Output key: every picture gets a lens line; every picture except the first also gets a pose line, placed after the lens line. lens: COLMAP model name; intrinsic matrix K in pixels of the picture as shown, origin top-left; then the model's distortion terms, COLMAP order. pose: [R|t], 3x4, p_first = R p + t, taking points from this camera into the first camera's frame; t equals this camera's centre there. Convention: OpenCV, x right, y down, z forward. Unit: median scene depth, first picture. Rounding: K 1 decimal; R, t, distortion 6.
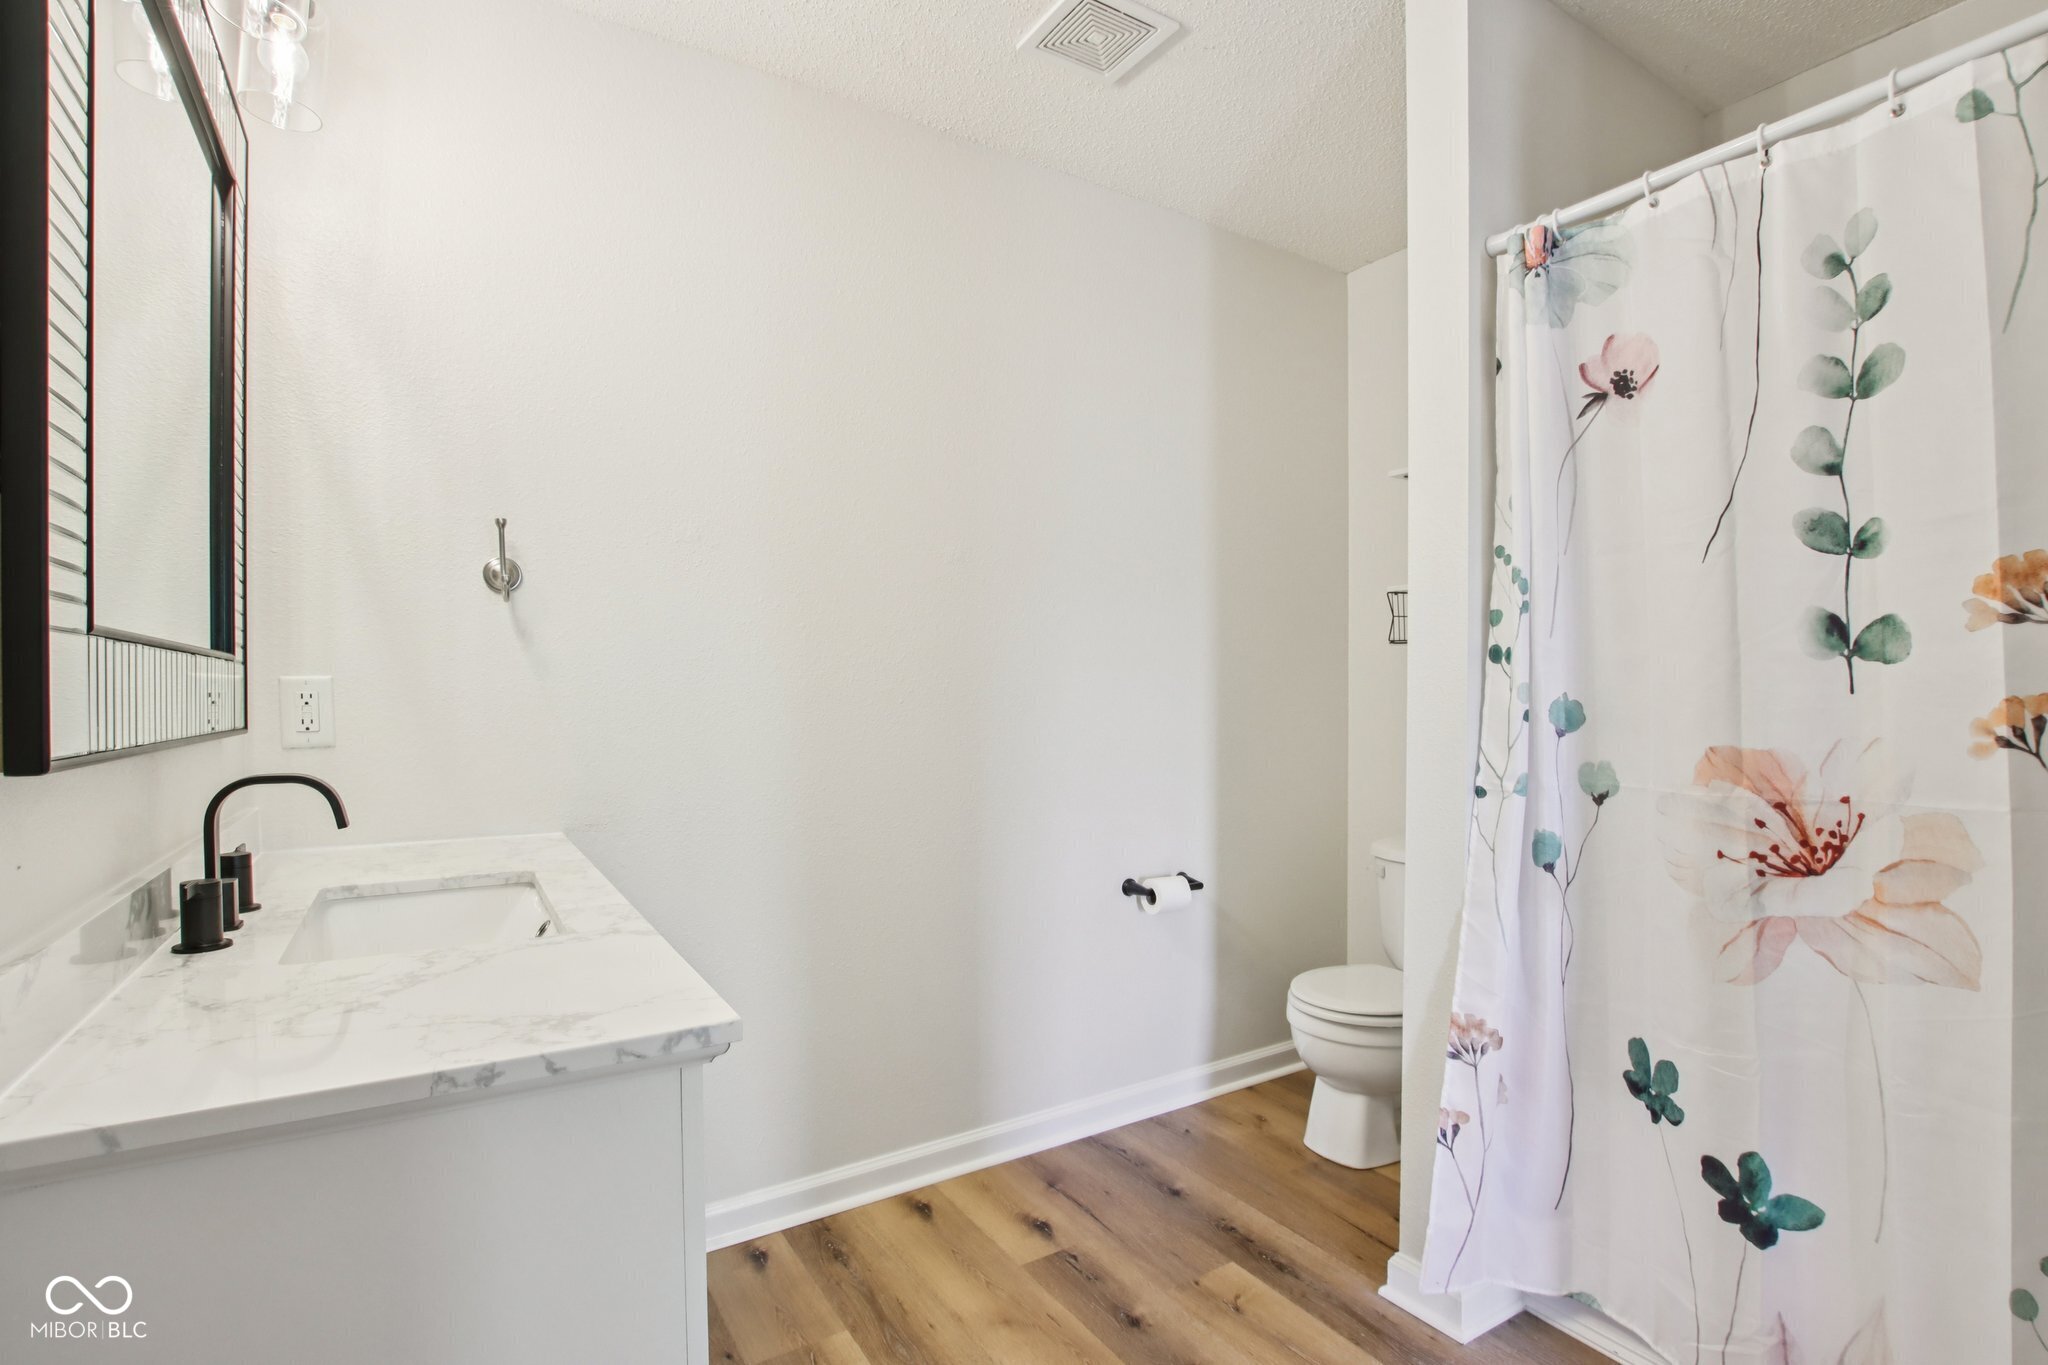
lens RADIAL K [[979.0, 0, 1039.1], [0, 979.0, 697.0], [0, 0, 1]] dist [-0.017082, 0.001347]
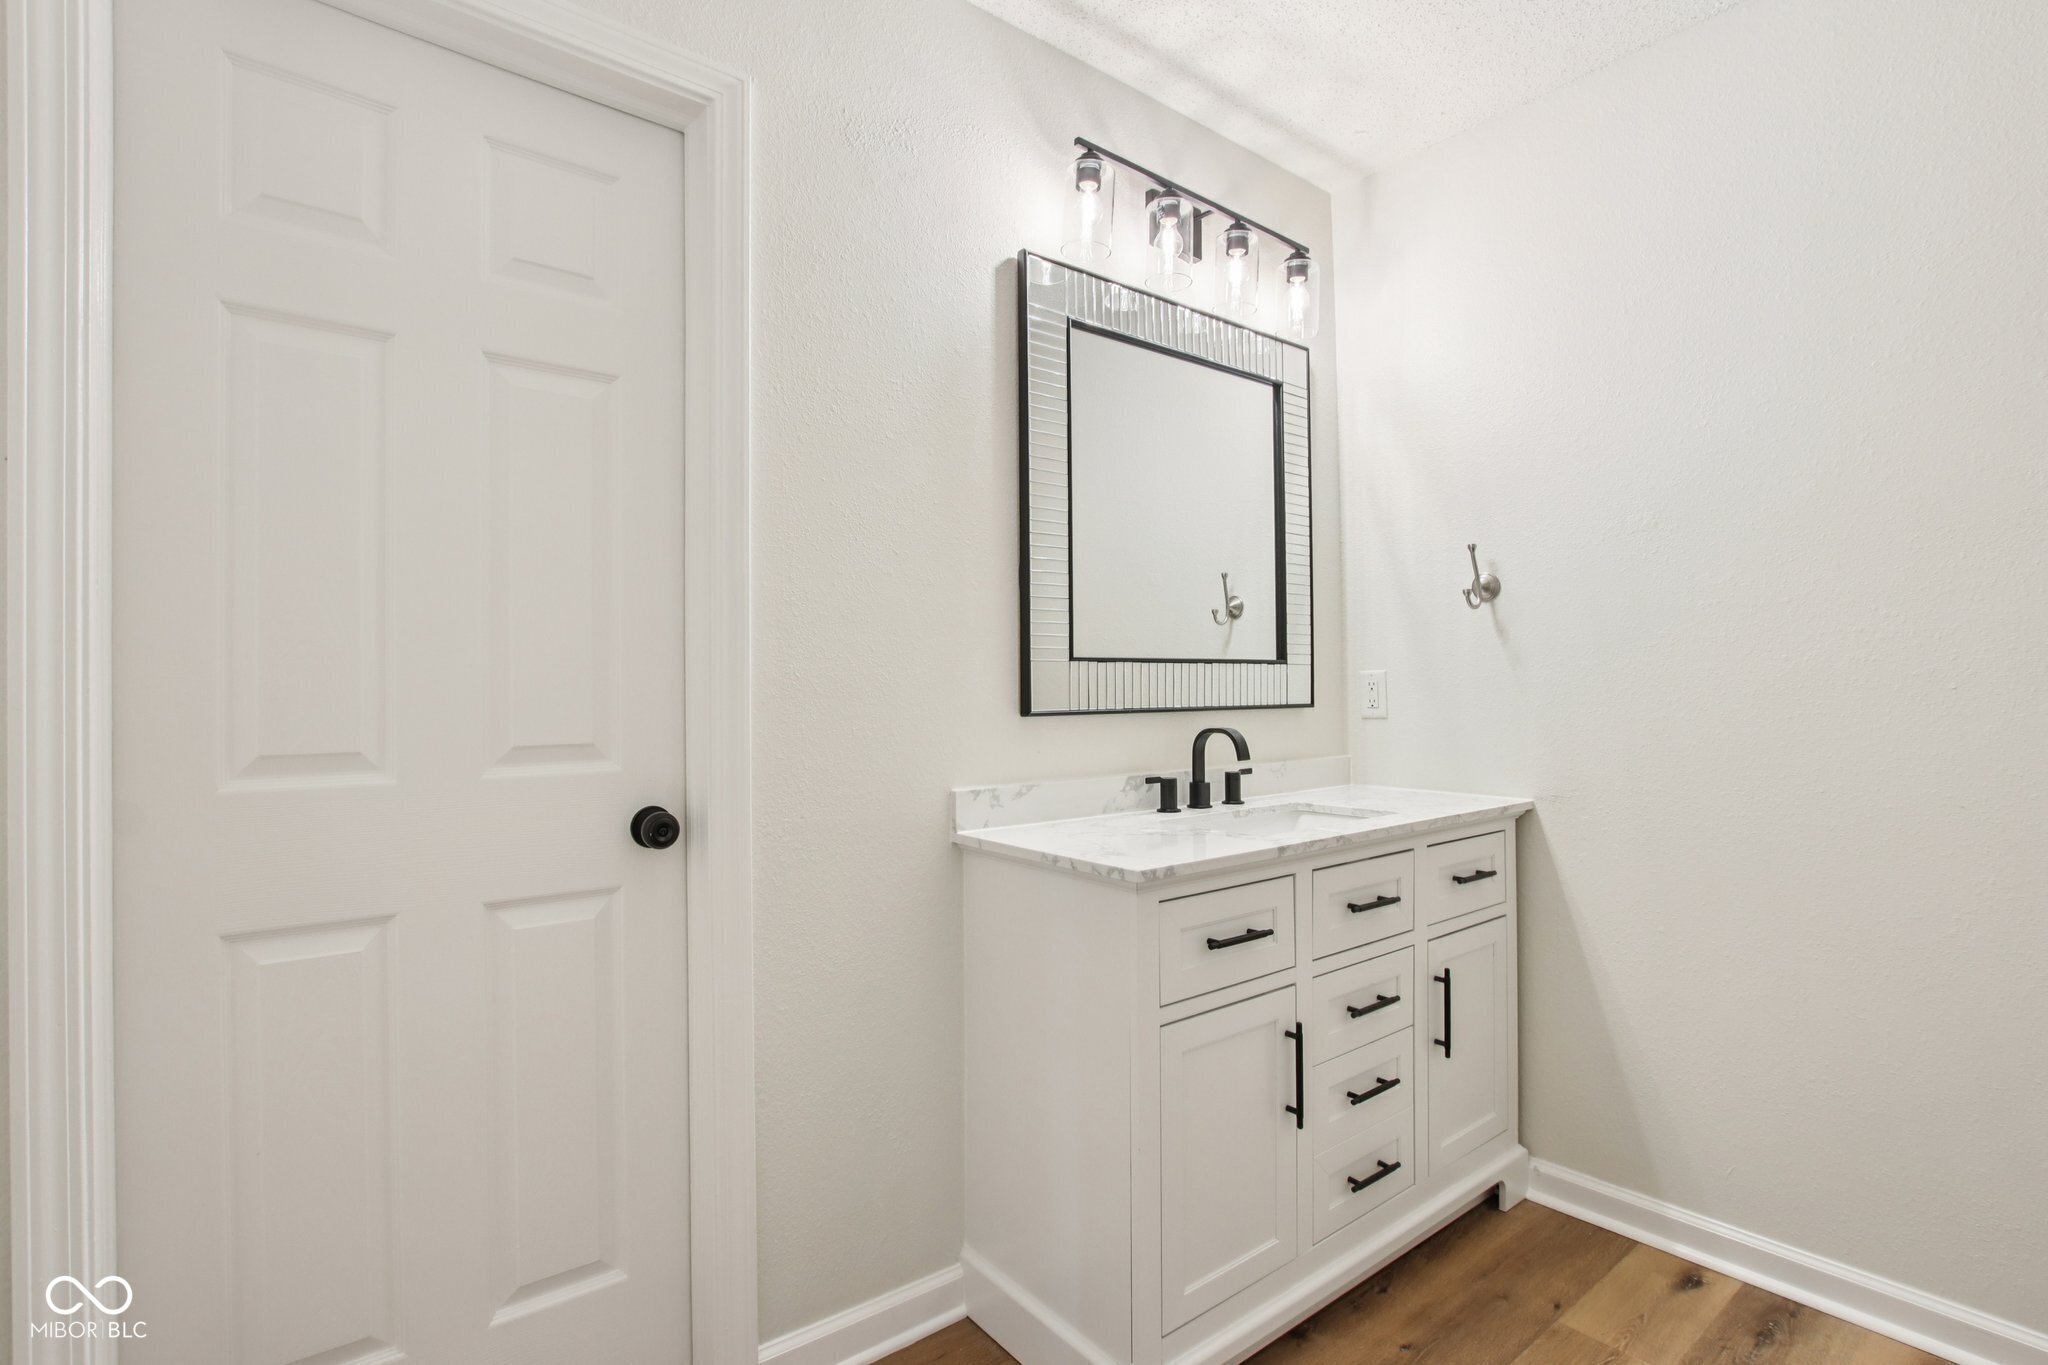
lens RADIAL K [[979.0, 0, 1038.8], [0, 979.0, 683.9], [0, 0, 1]] dist [-0.017082, 0.001347]
pose [[0.113088, -0.006992, -0.993560, 0.668872], [-0.002676, 0.999969, -0.007342, 0.010927], [0.993581, 0.003489, 0.113066, 0.317304]]
